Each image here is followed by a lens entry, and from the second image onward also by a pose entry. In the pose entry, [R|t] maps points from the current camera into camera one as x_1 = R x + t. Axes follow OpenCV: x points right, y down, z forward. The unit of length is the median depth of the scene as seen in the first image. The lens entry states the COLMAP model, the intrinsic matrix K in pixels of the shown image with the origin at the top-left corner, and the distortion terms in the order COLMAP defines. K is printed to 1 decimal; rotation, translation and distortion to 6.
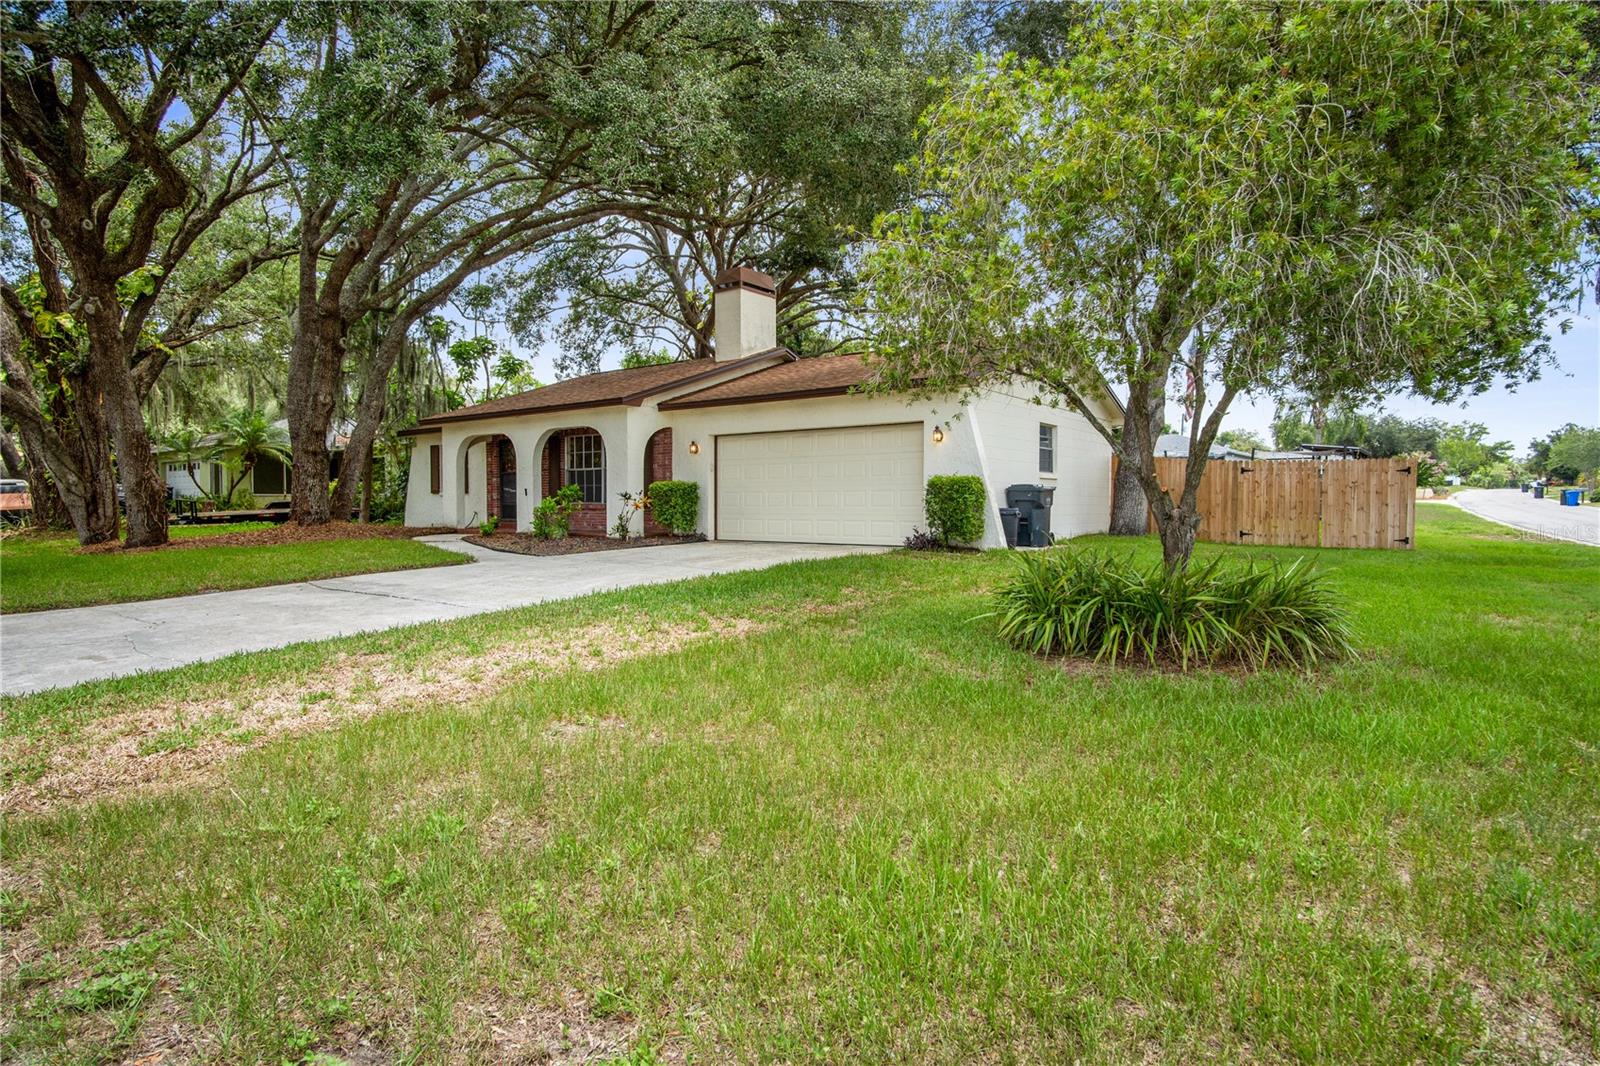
lens RADIAL K [[852.2, 0, 800.0], [0, 852.2, 533.0], [0, 0, 1]] dist [-0.023337, 0.001252]
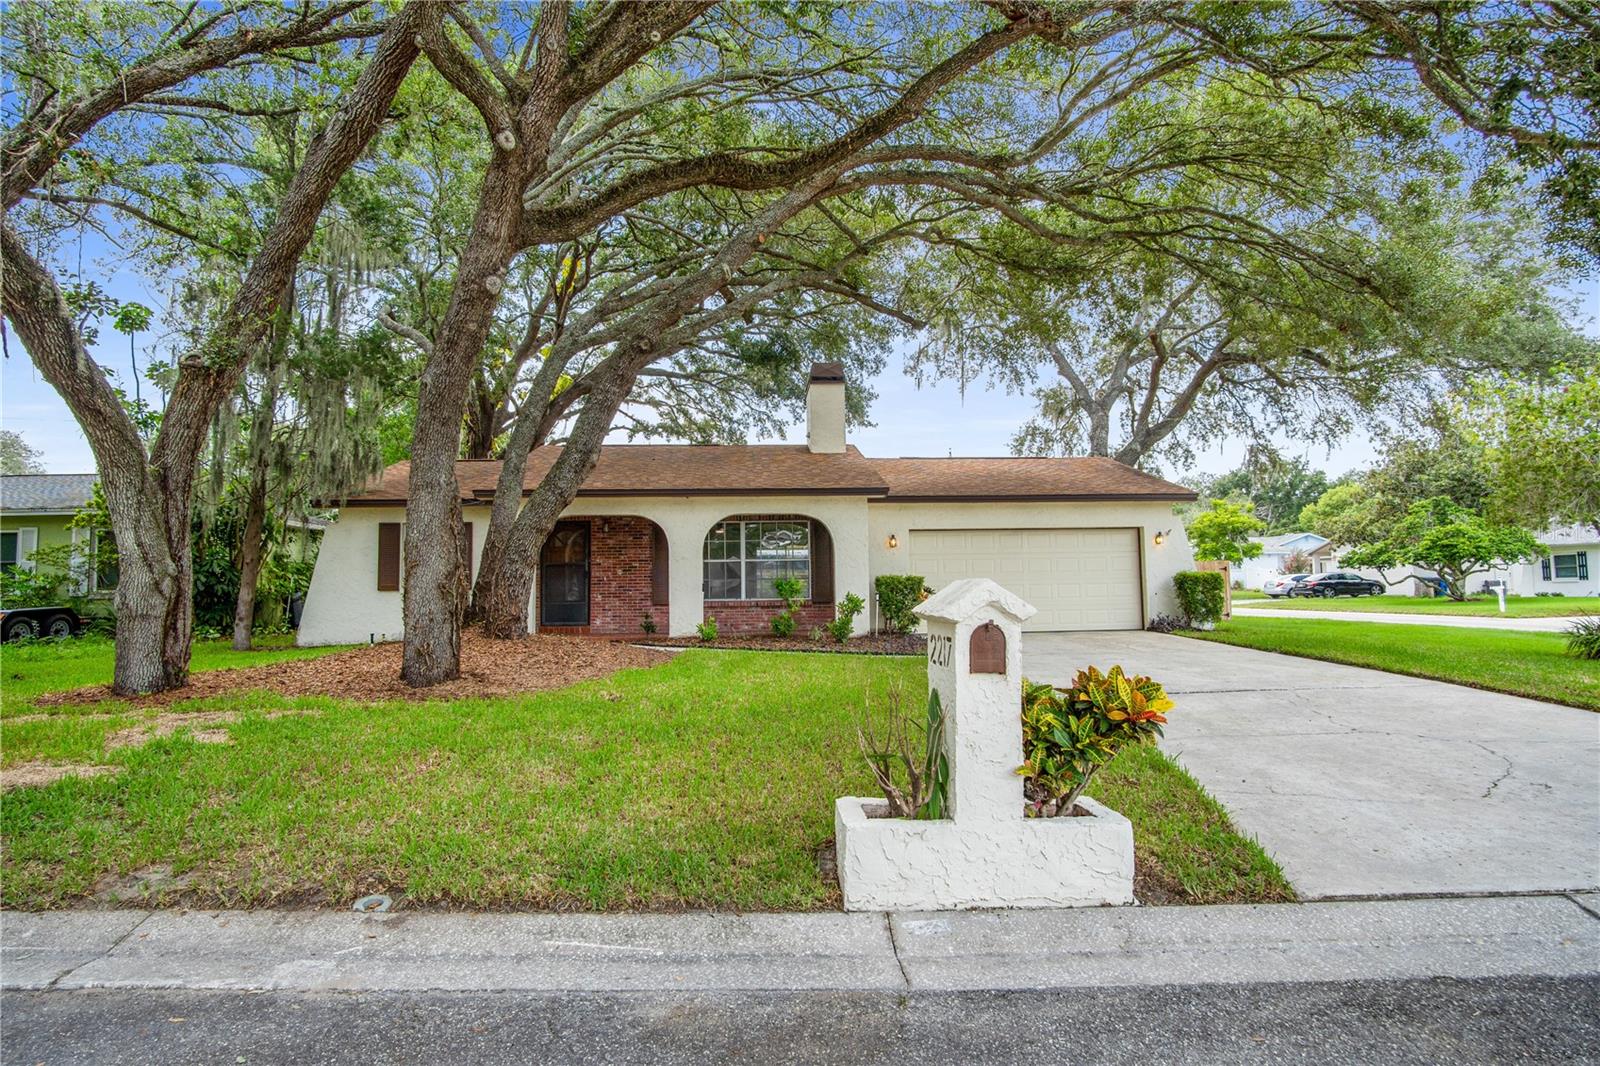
lens RADIAL K [[852.2, 0, 800.0], [0, 852.2, 533.0], [0, 0, 1]] dist [-0.023337, 0.001252]
pose [[0.824672, 0.031537, 0.564731, -0.754305], [0.025282, 0.995391, -0.092506, -0.023337], [-0.565046, 0.090564, 0.820074, 0.273888]]
